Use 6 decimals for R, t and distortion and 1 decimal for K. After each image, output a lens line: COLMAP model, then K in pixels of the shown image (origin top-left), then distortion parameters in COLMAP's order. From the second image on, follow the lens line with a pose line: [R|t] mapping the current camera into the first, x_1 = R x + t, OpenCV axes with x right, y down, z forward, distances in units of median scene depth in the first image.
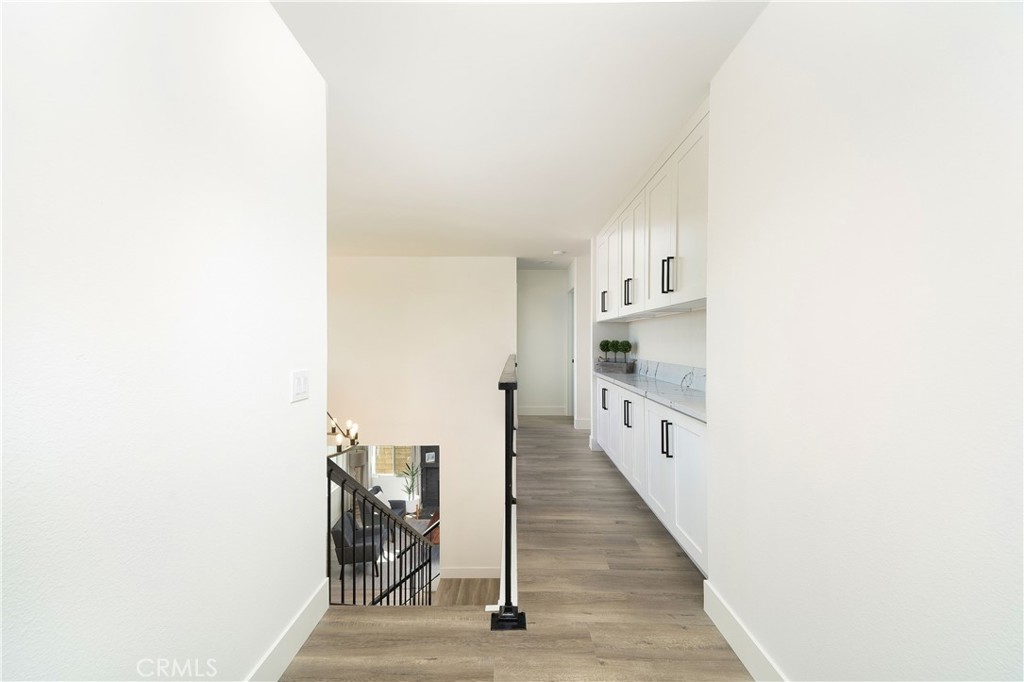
lens RADIAL K [[394.4, 0, 508.0], [0, 394.4, 341.3], [0, 0, 1]] dist [0.027299, -0.000268]
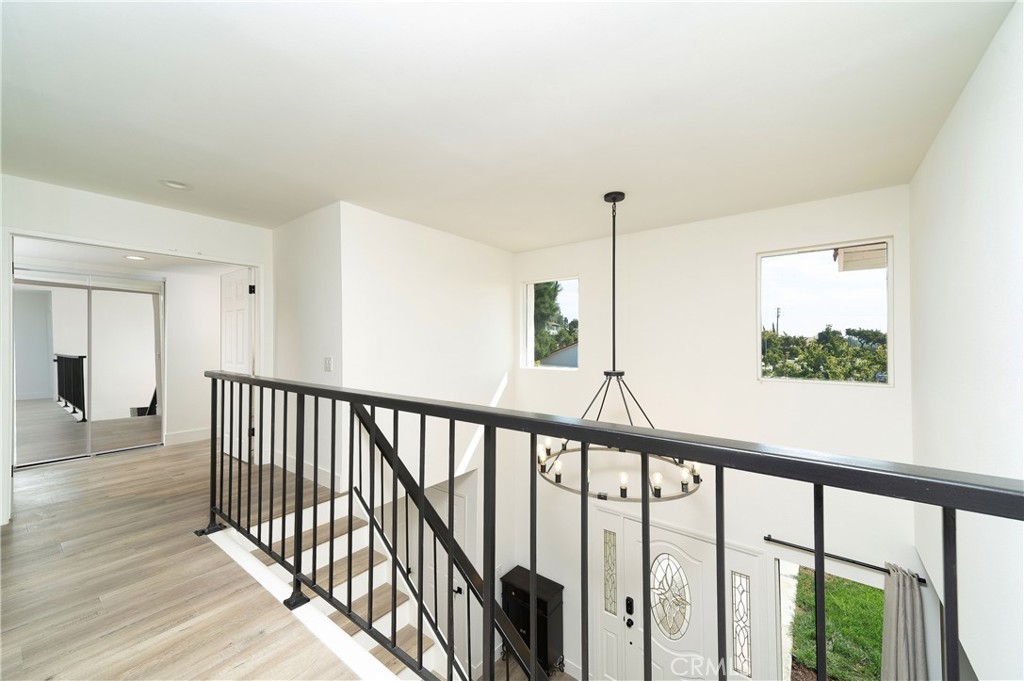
lens RADIAL K [[394.4, 0, 508.0], [0, 394.4, 340.8], [0, 0, 1]] dist [0.027299, -0.000268]
pose [[-0.606350, -0.001848, -0.795196, 0.359518], [0.006385, 0.999954, -0.007192, -0.008766], [0.795172, -0.009438, -0.606310, 1.918337]]
